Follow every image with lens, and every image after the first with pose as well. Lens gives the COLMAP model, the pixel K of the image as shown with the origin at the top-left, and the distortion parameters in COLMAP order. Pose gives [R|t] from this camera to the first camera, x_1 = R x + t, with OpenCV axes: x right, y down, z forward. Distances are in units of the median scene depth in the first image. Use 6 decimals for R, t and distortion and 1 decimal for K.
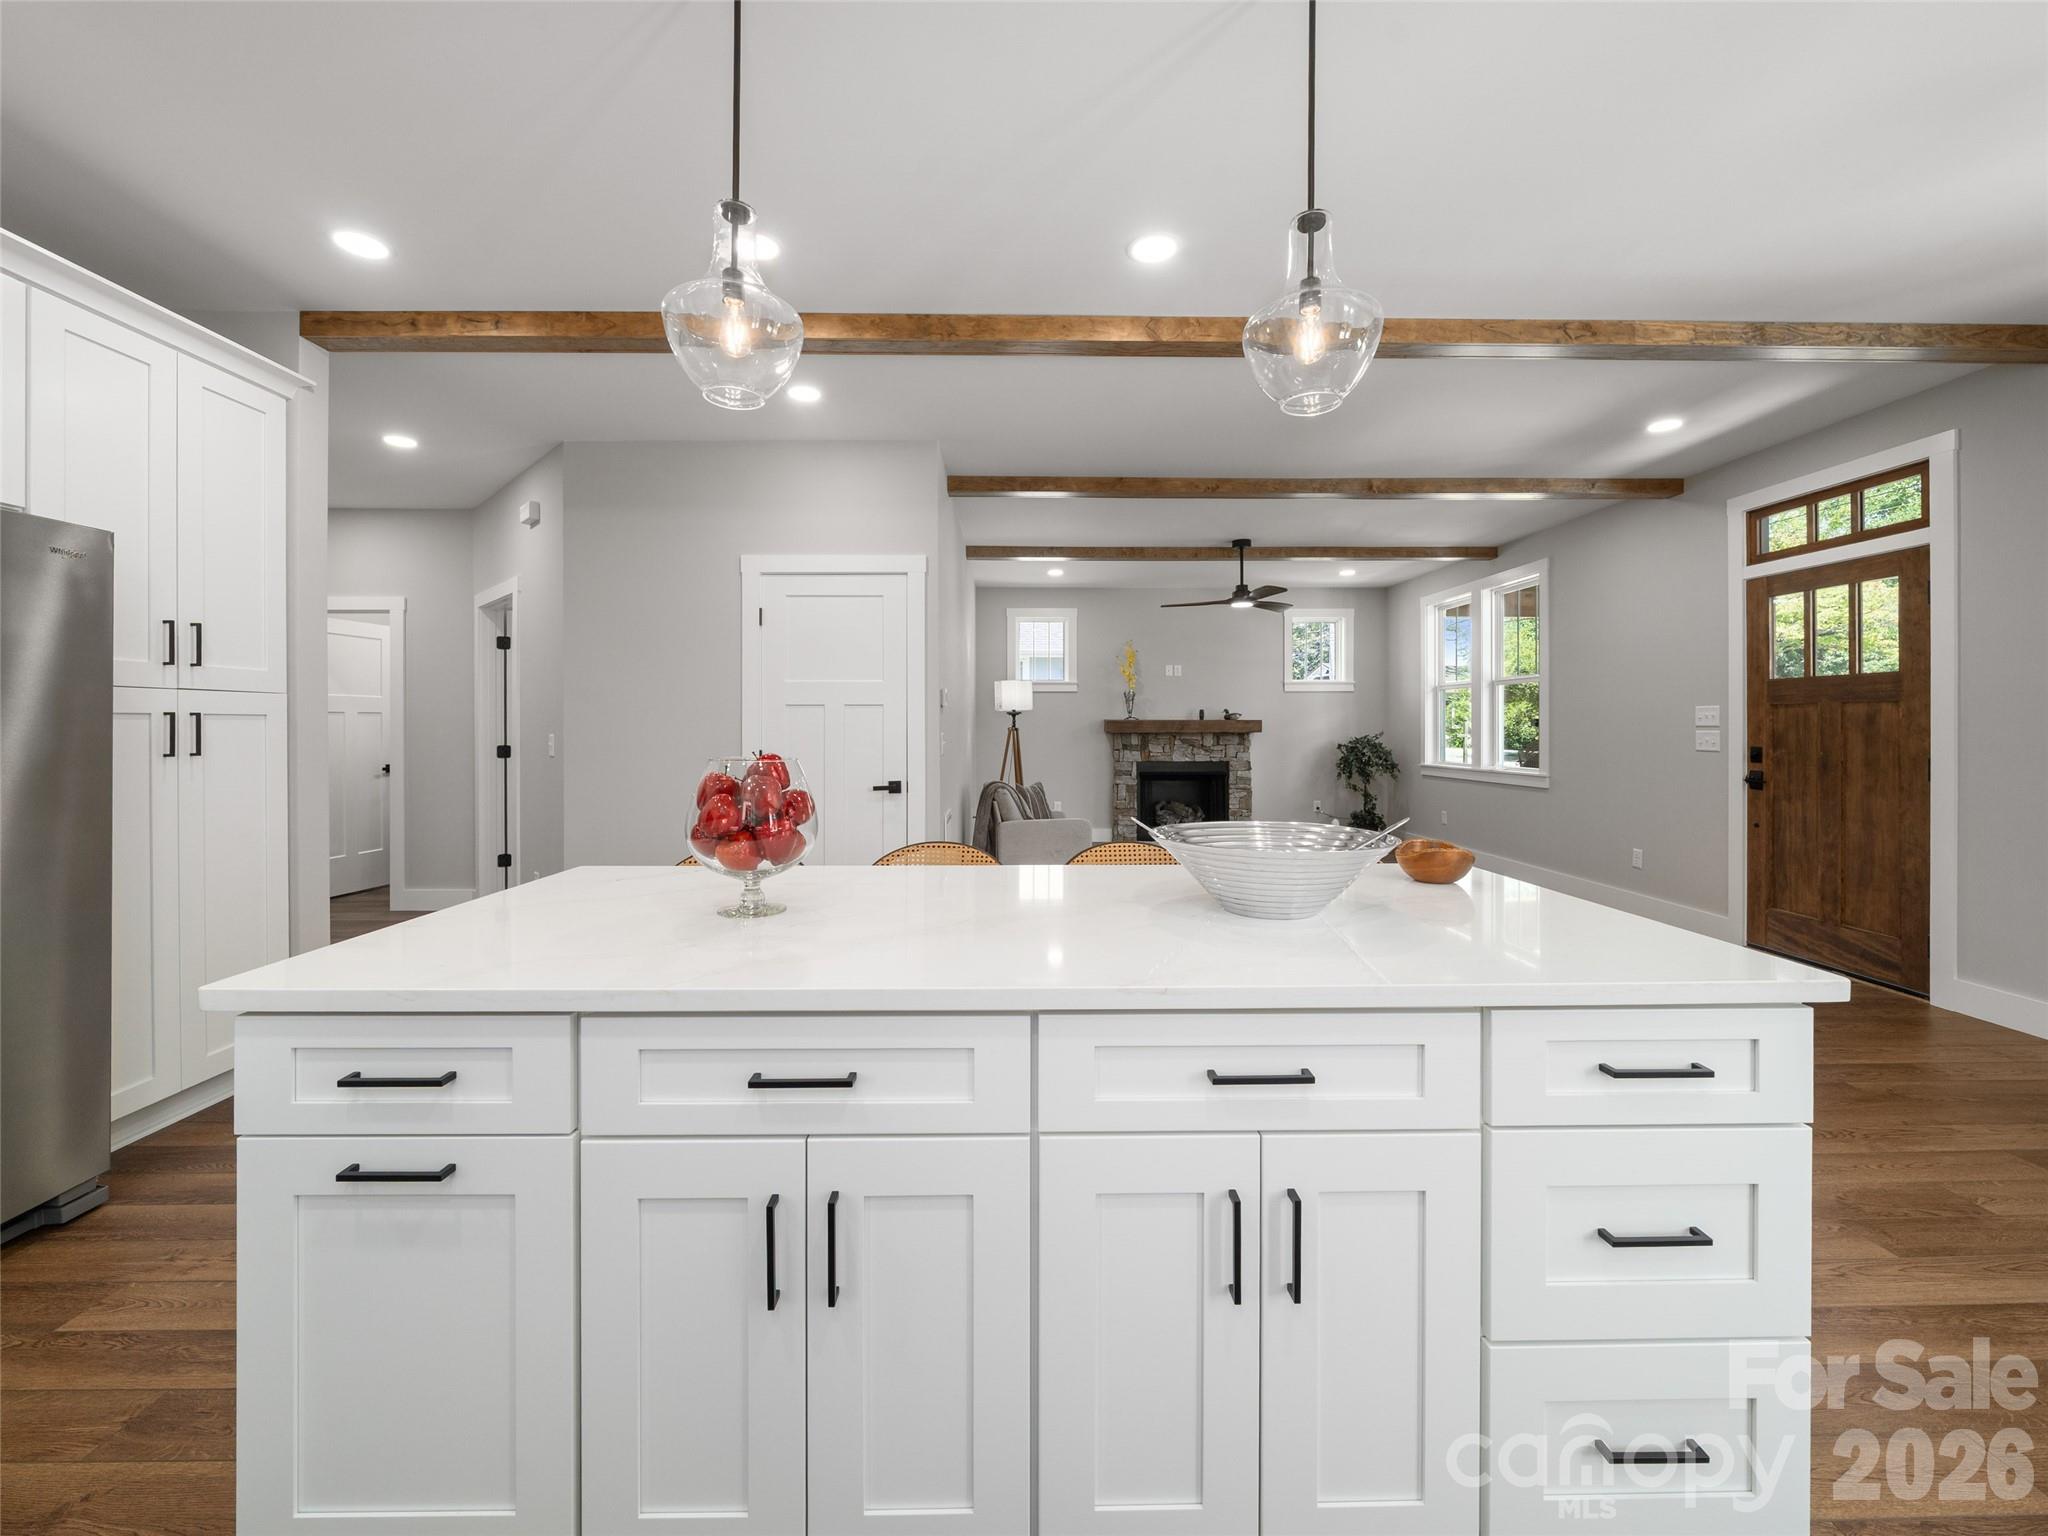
lens RADIAL K [[796.6, 0, 1026.7], [0, 796.6, 729.8], [0, 0, 1]] dist [-0.007538, -0.000526]
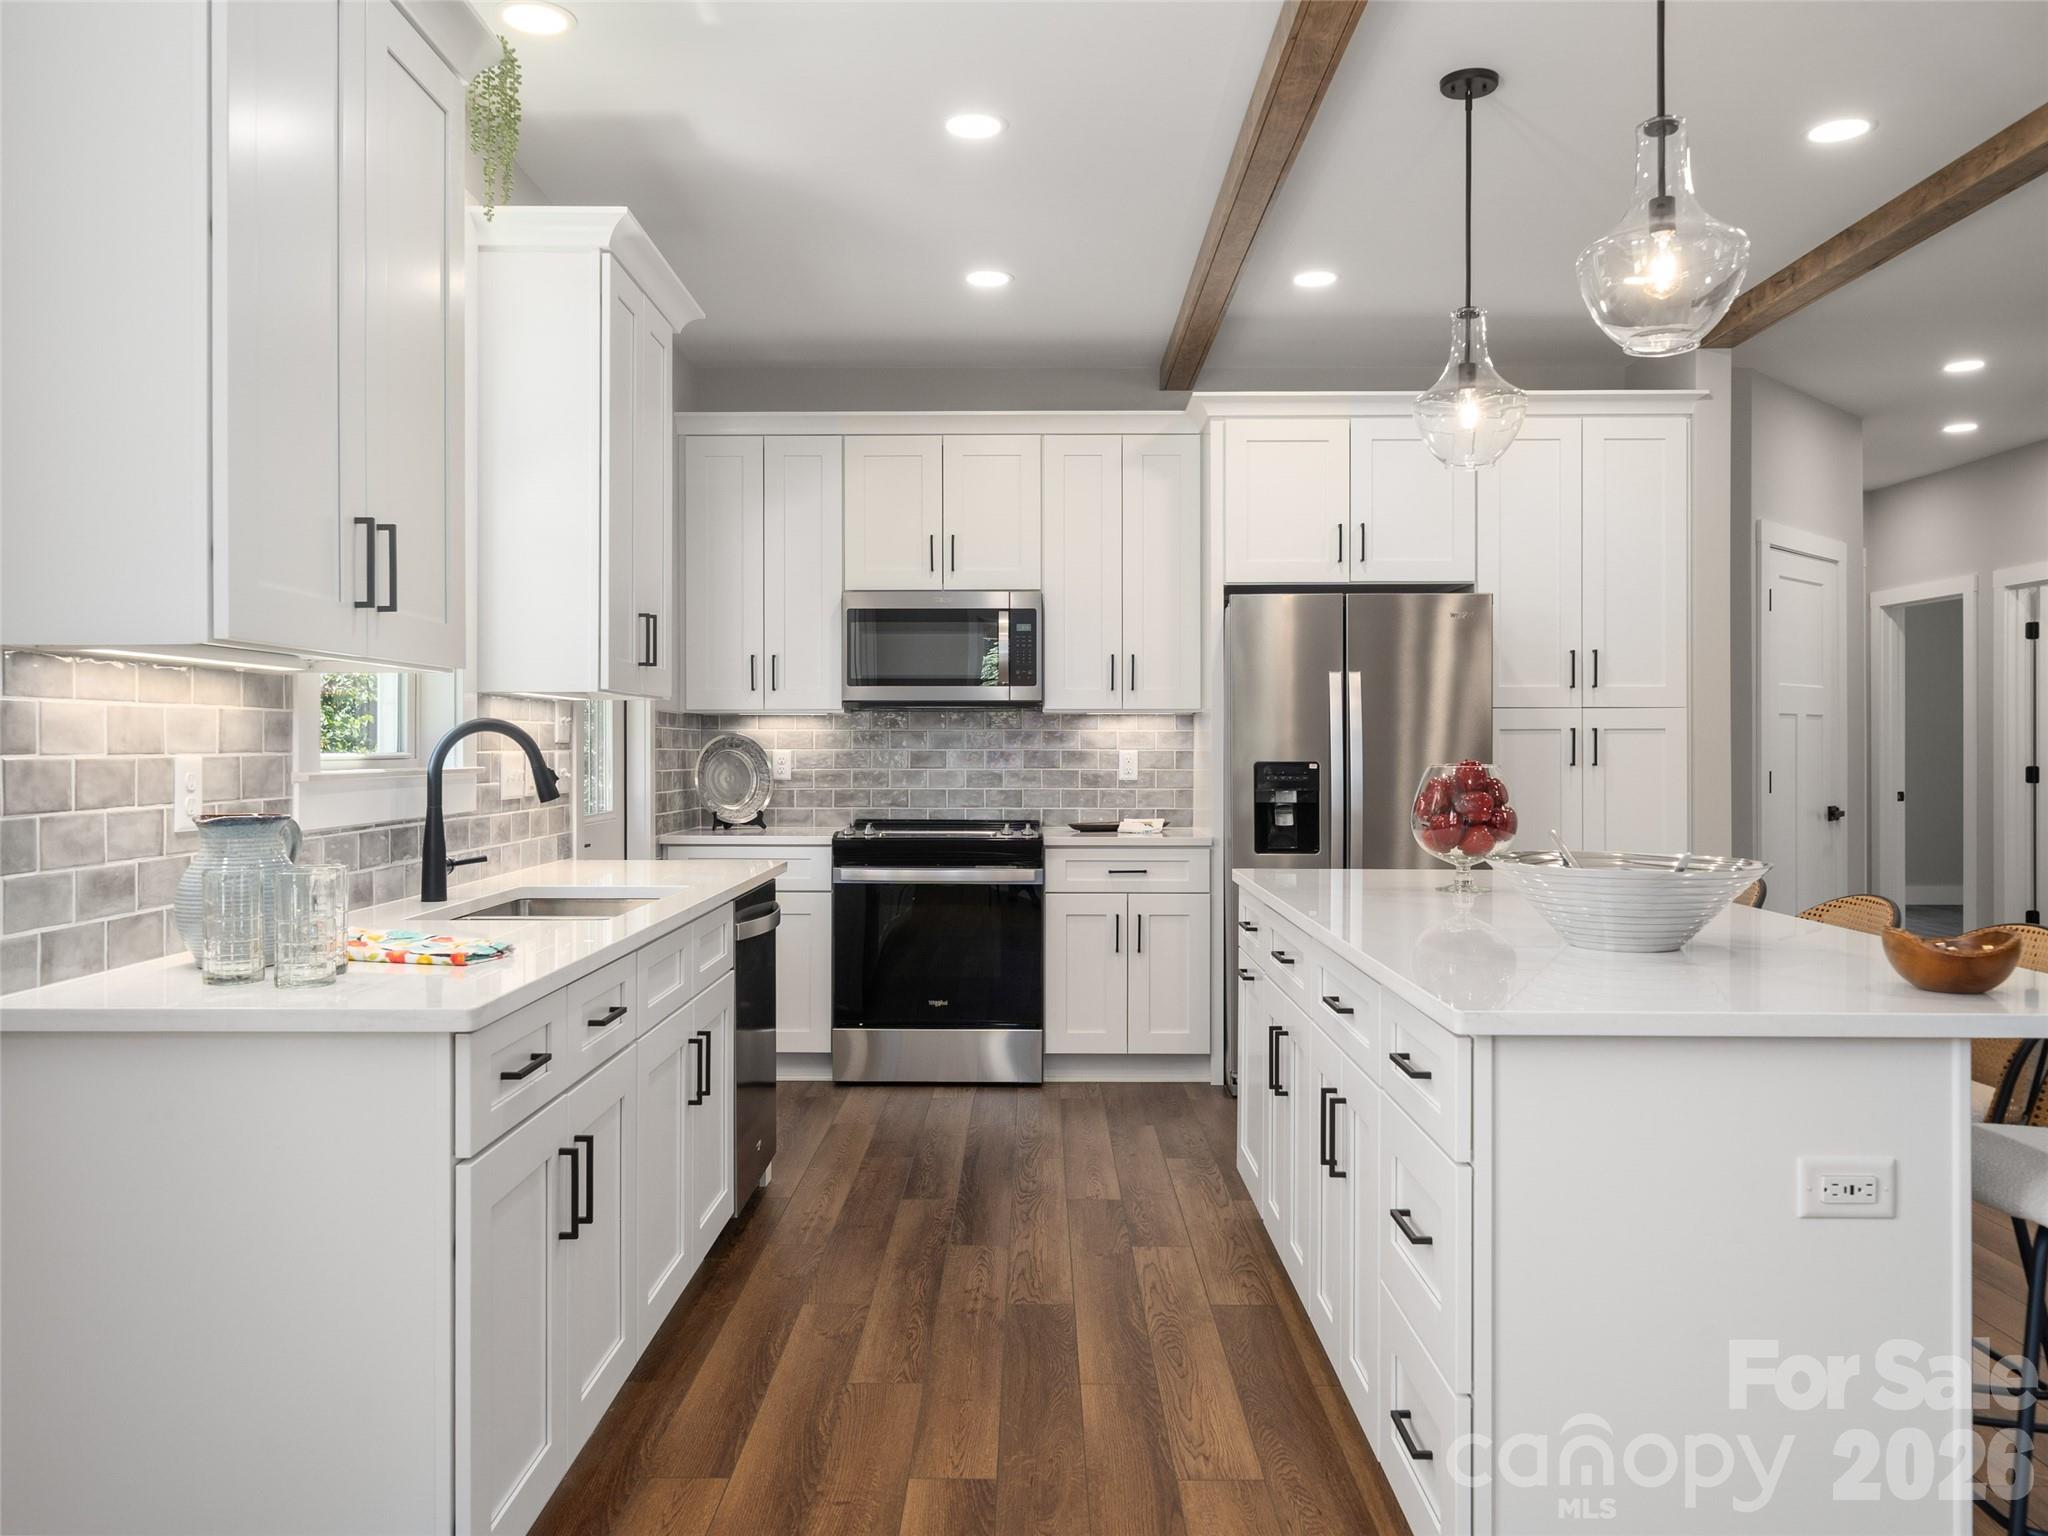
lens RADIAL K [[1557.2, 0, 1011.3], [0, 1557.2, 746.9], [0, 0, 1]] dist [0.003828, -0.001338]
pose [[-0.025480, 0.001892, -0.999674, 0.515883], [-0.003614, 0.999991, 0.001985, 0.001590], [0.999669, 0.003664, -0.025473, 0.091750]]
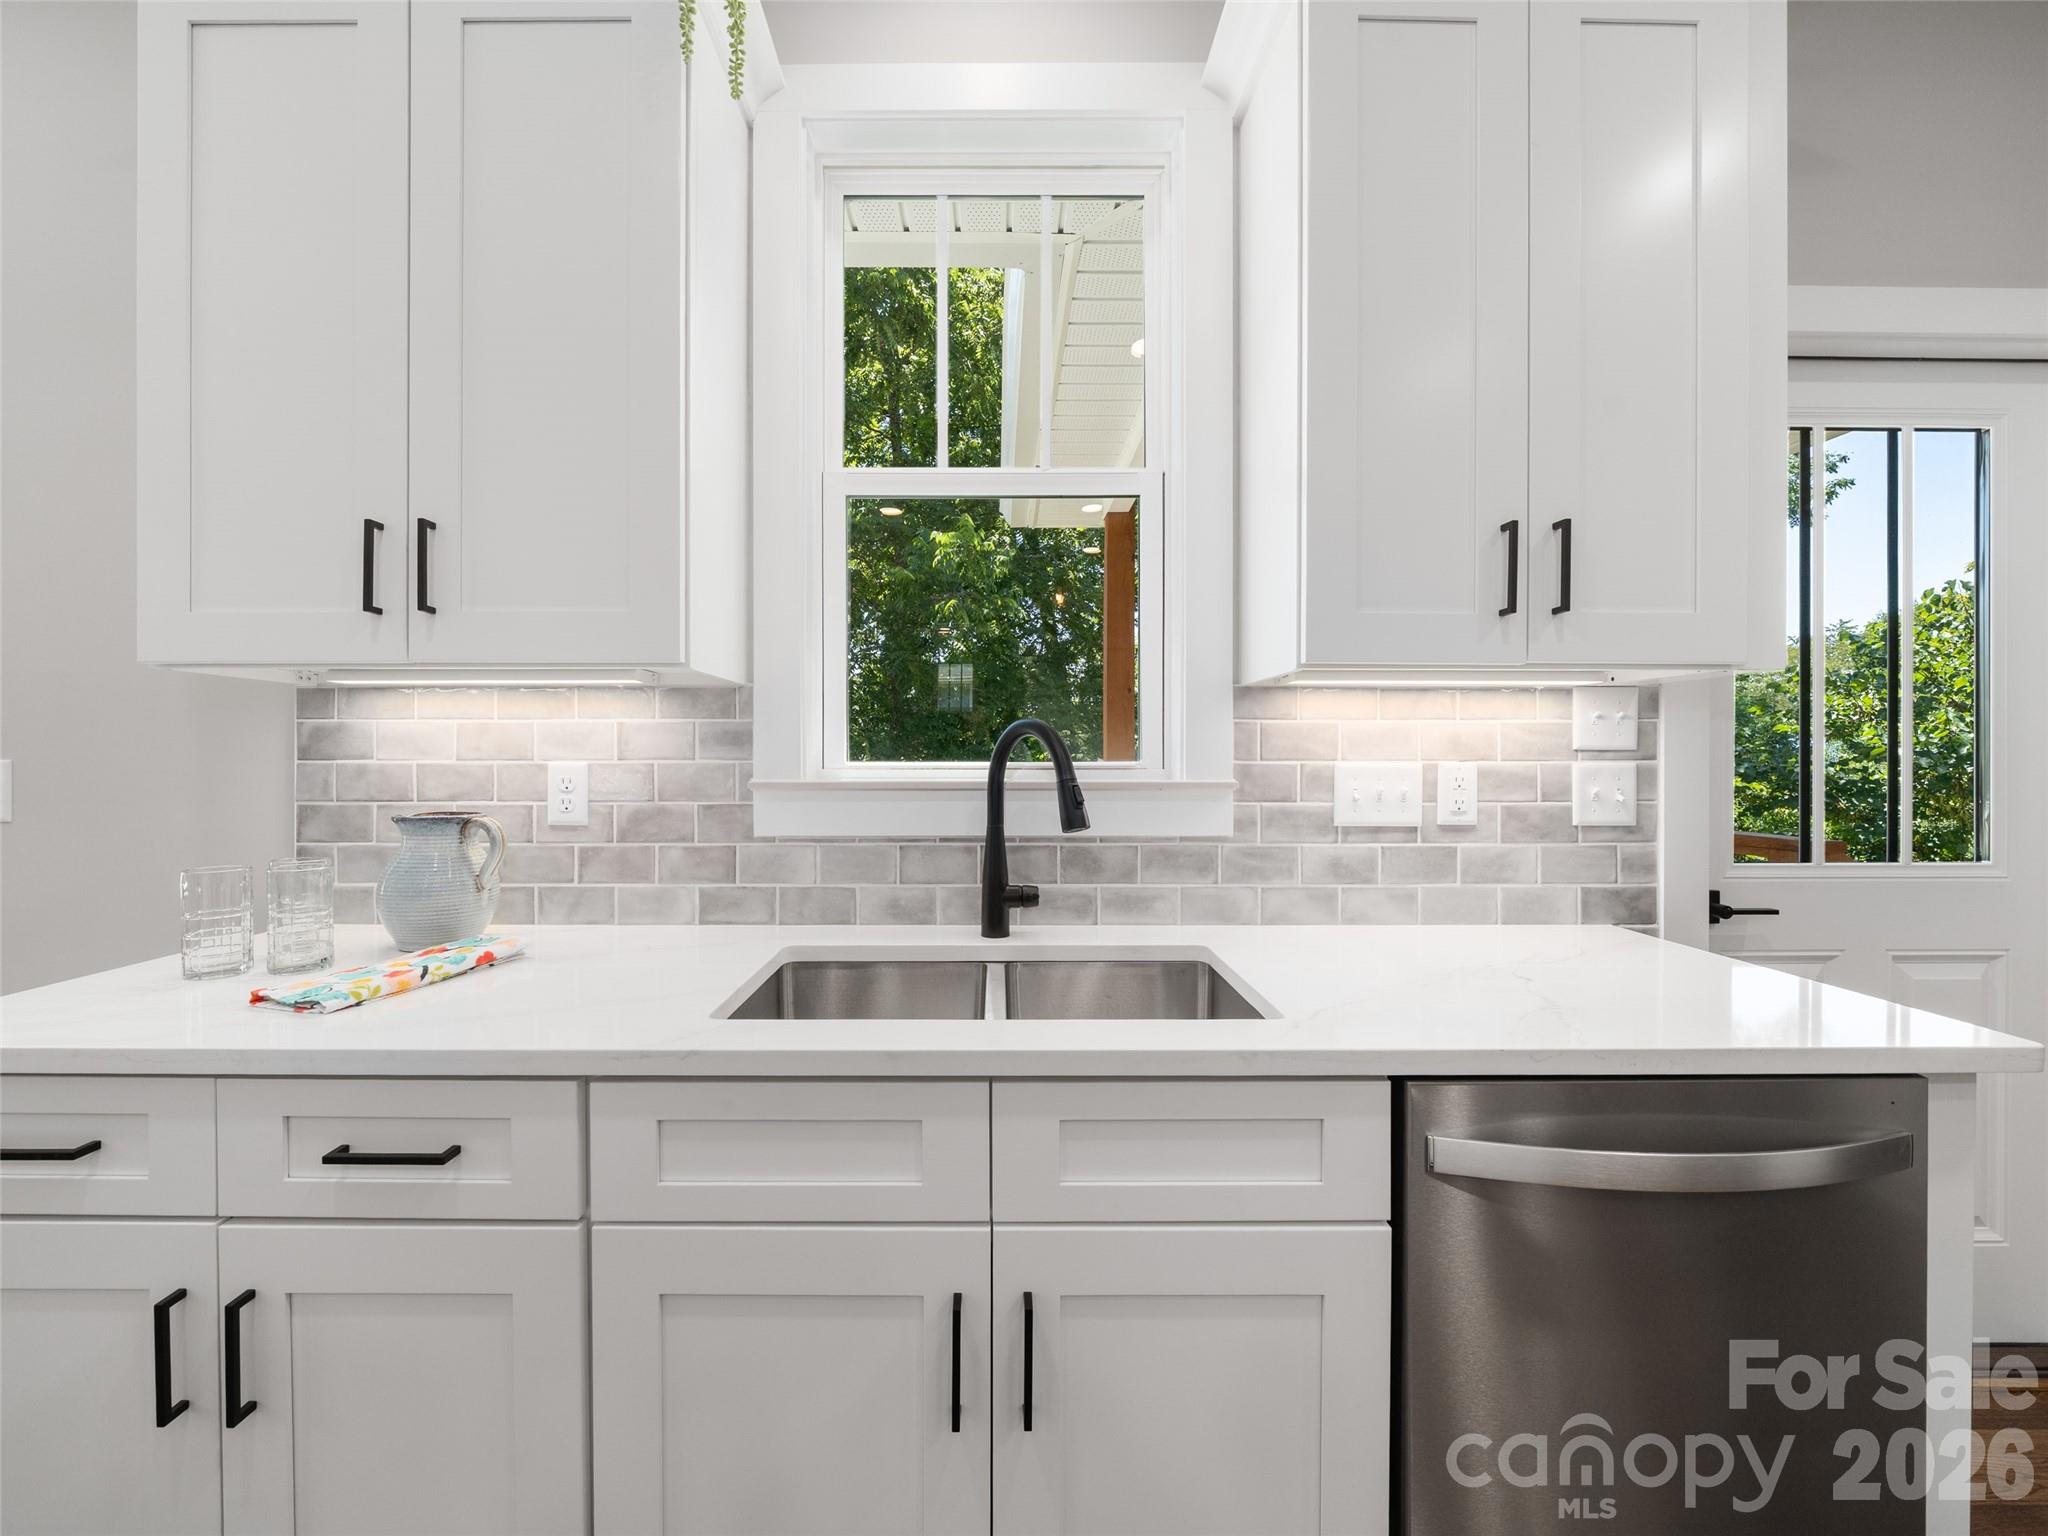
lens RADIAL K [[796.6, 0, 1005.6], [0, 796.6, 759.9], [0, 0, 1]] dist [-0.007538, -0.000526]
pose [[-0.999911, 0.000254, 0.013329, -0.042130], [0.000352, 0.999973, 0.007307, 0.003102], [-0.013327, 0.007311, -0.999884, 0.113829]]
